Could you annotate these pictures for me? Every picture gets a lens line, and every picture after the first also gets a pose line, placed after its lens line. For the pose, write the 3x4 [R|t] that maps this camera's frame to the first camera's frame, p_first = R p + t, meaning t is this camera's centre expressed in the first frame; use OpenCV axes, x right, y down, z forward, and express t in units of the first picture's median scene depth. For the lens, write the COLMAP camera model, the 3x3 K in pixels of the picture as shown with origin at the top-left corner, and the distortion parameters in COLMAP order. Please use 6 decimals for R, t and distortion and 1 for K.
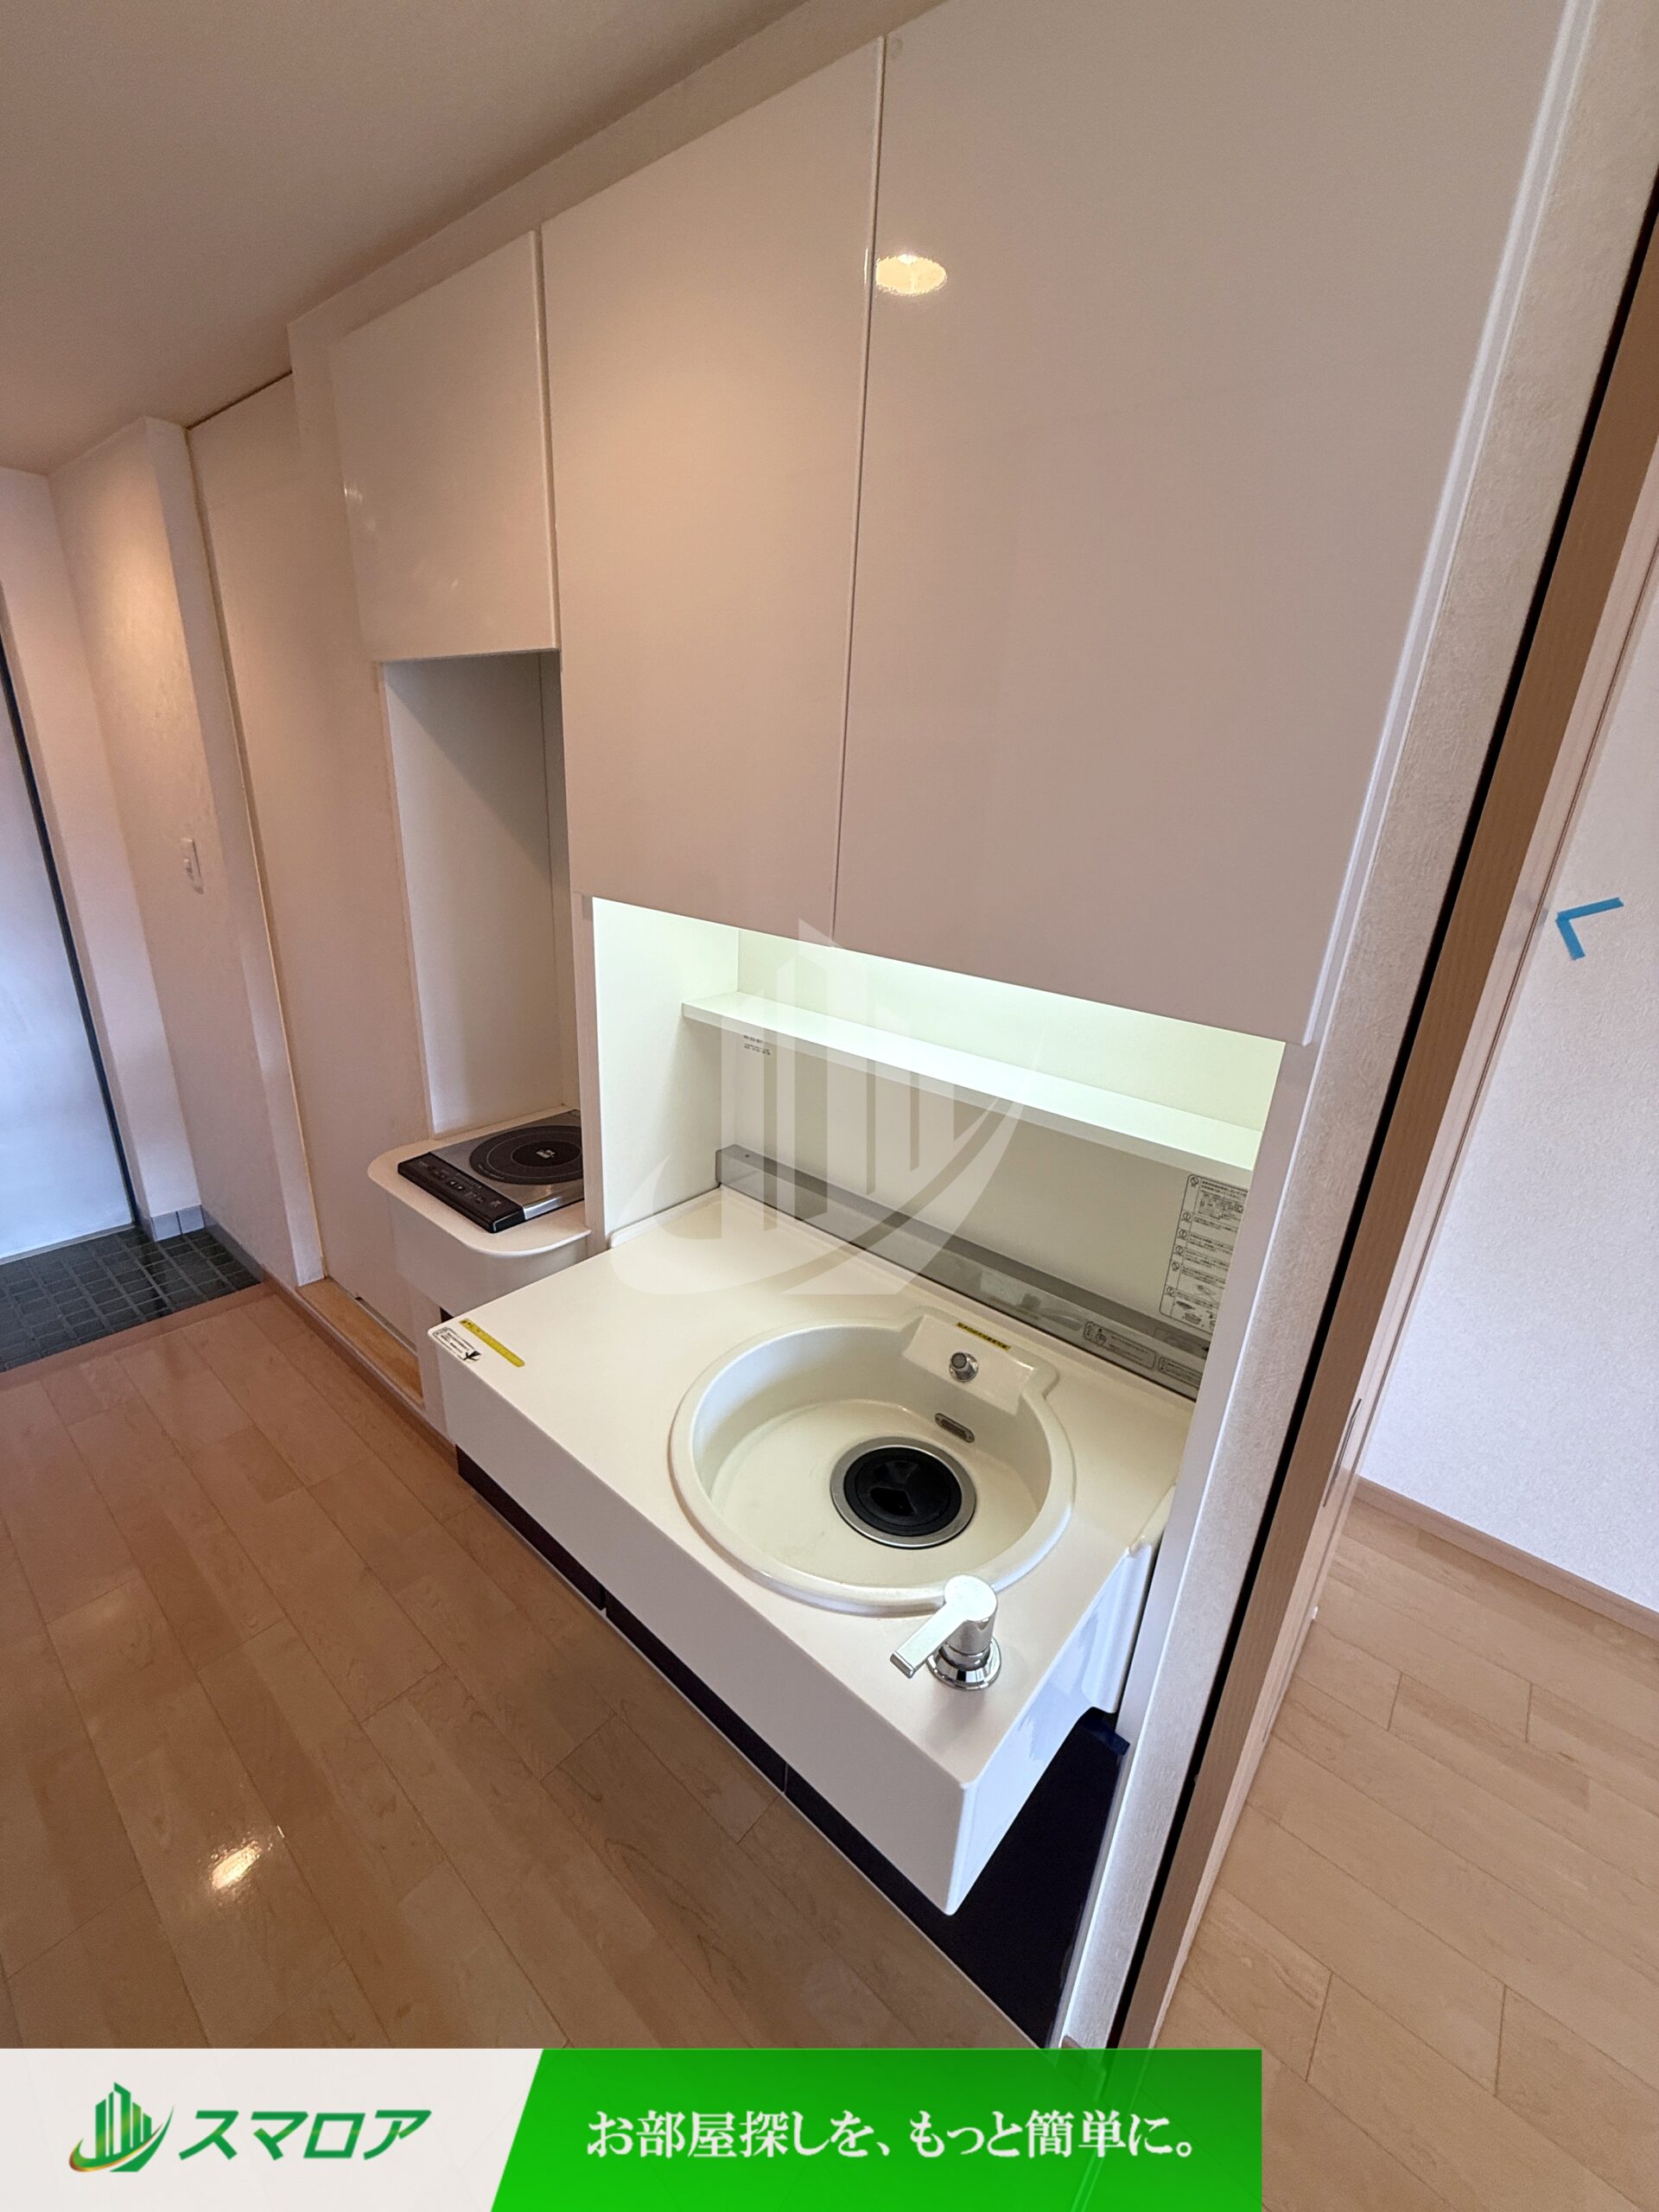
lens RADIAL K [[883.9, 0, 830.5], [0, 883.9, 1104.3], [0, 0, 1]] dist [-0.001839, 0.000211]
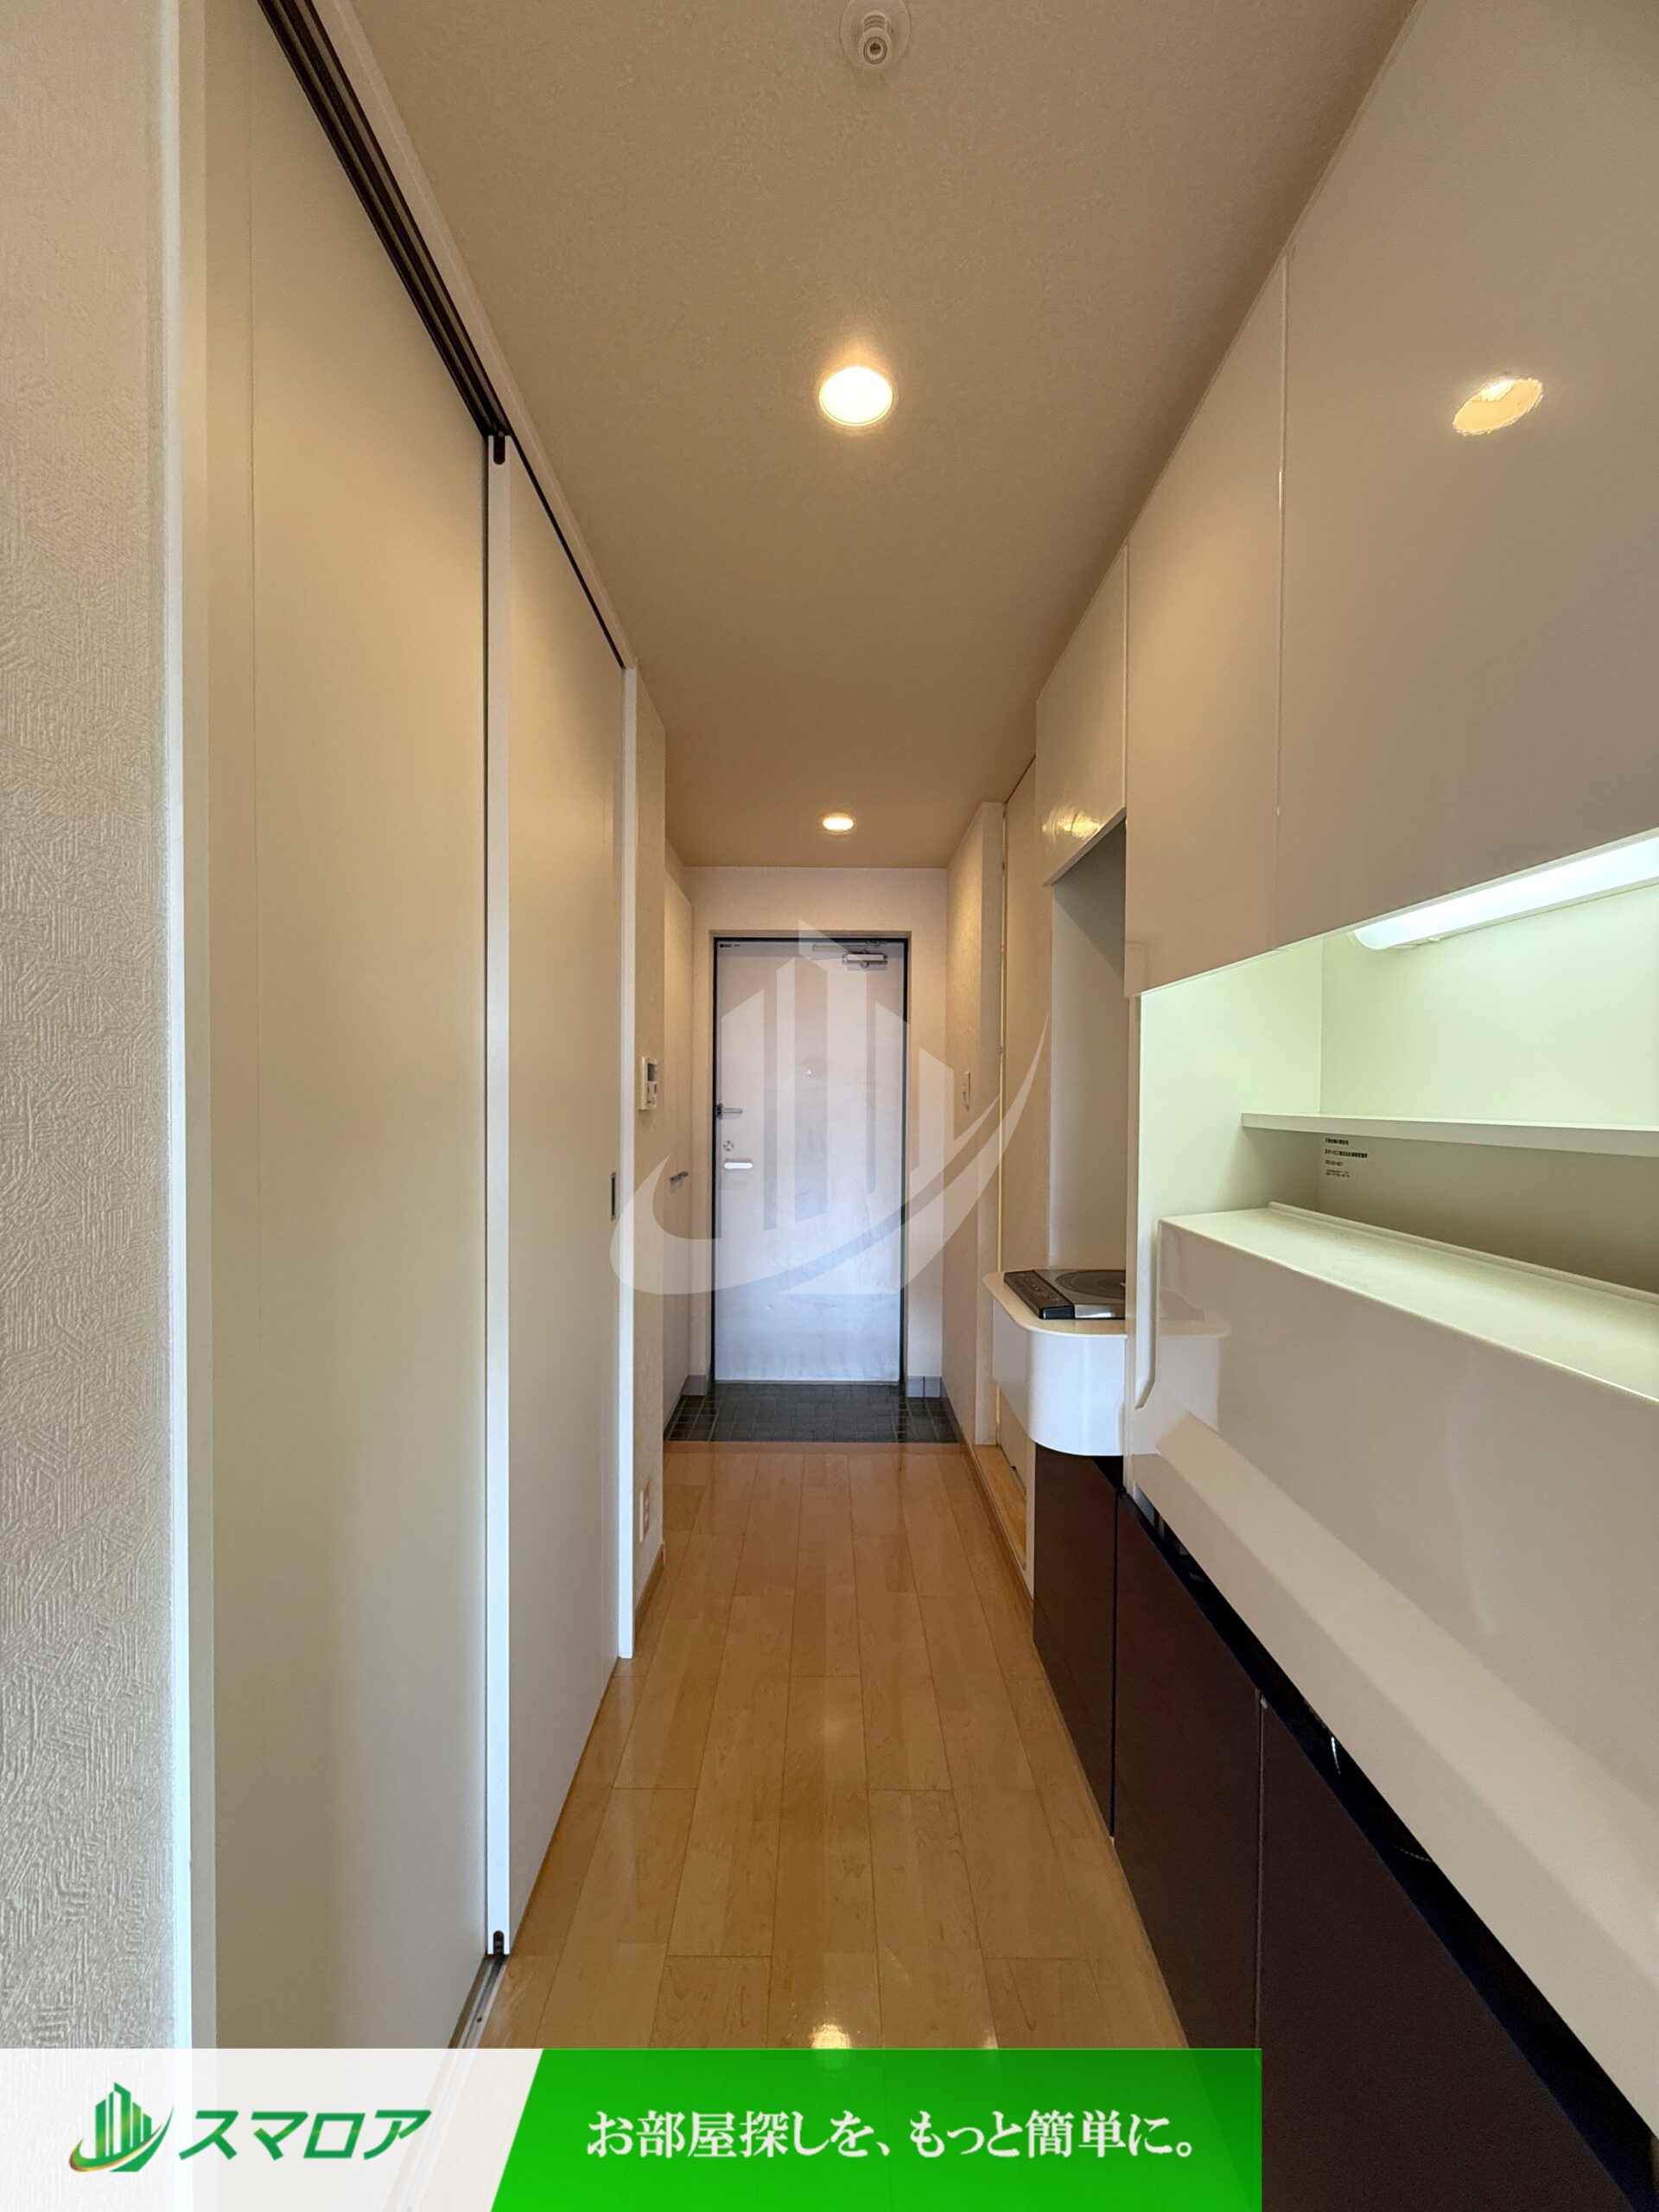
lens RADIAL K [[883.9, 0, 819.2], [0, 883.9, 1107.5], [0, 0, 1]] dist [-0.001839, 0.000211]
pose [[0.635704, -0.039215, -0.770936, 0.259544], [-0.243201, 0.937673, -0.248237, 0.212823], [0.732621, 0.345298, 0.586546, 0.065702]]
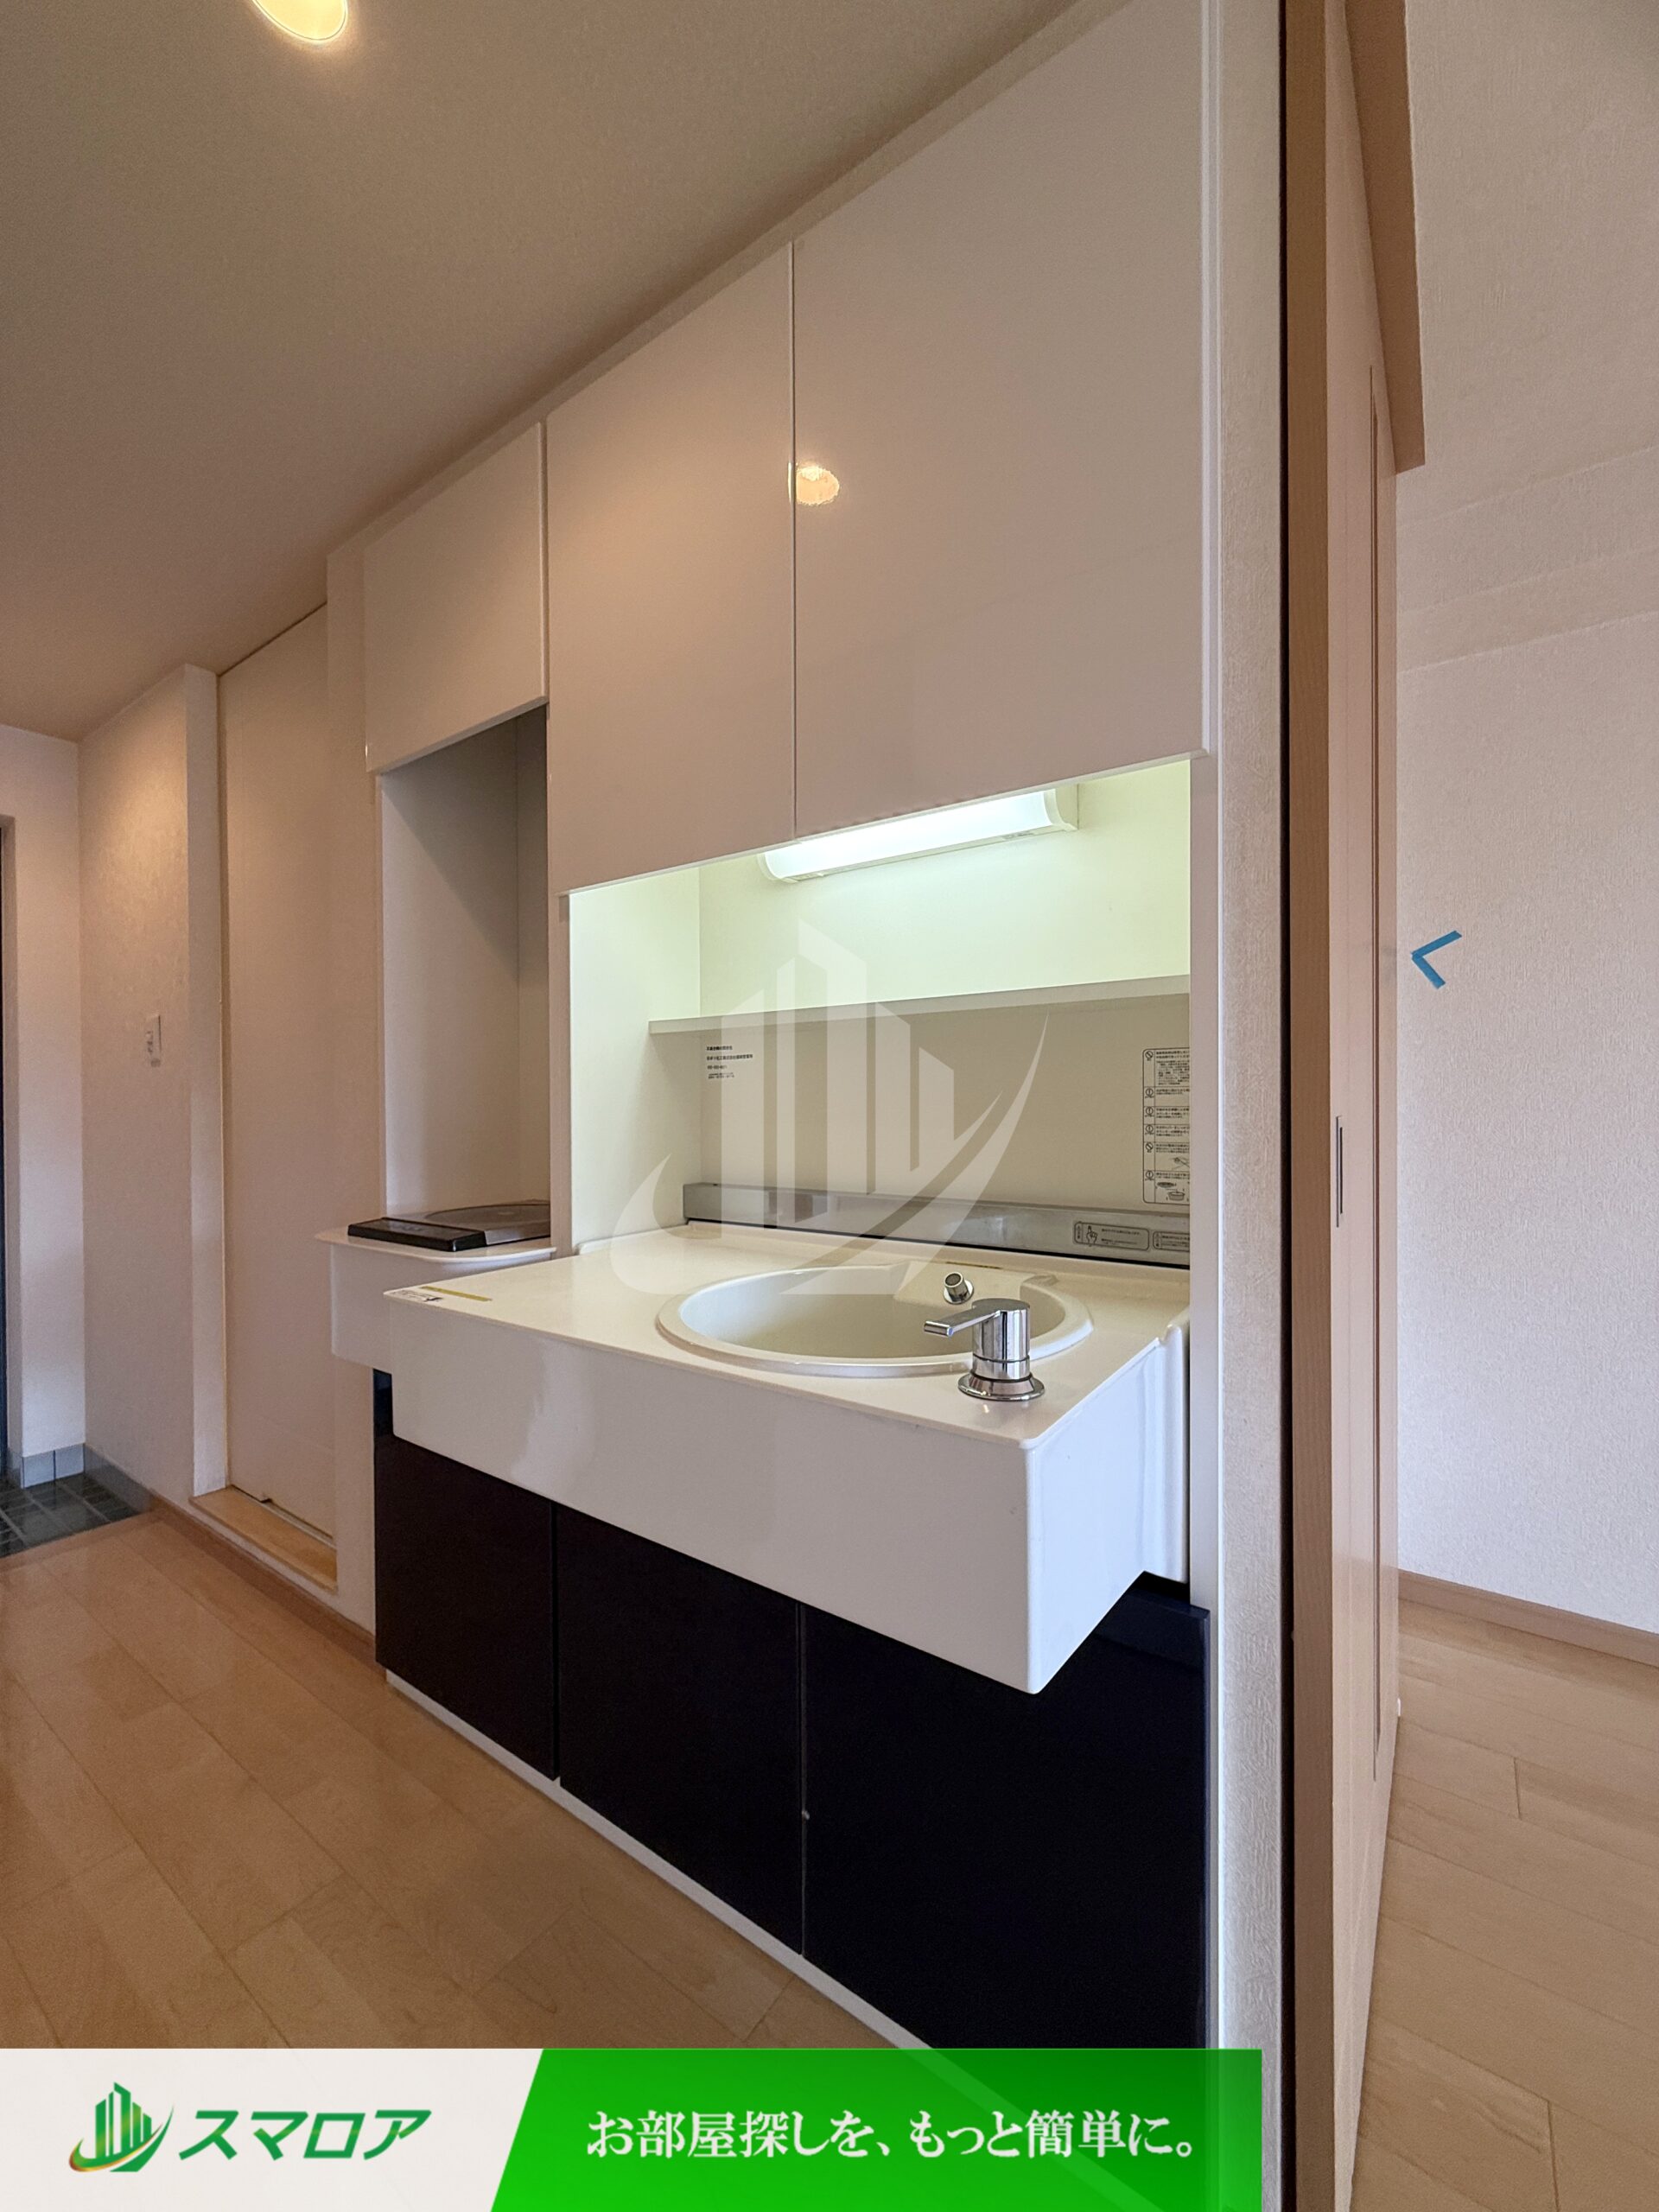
lens RADIAL K [[883.9, 0, 831.1], [0, 883.9, 1111.1], [0, 0, 1]] dist [-0.001839, 0.000211]
pose [[0.994806, -0.062505, 0.080337, -0.039230], [0.086098, 0.937718, -0.336560, 0.320117], [-0.054296, 0.341728, 0.938229, 0.031784]]
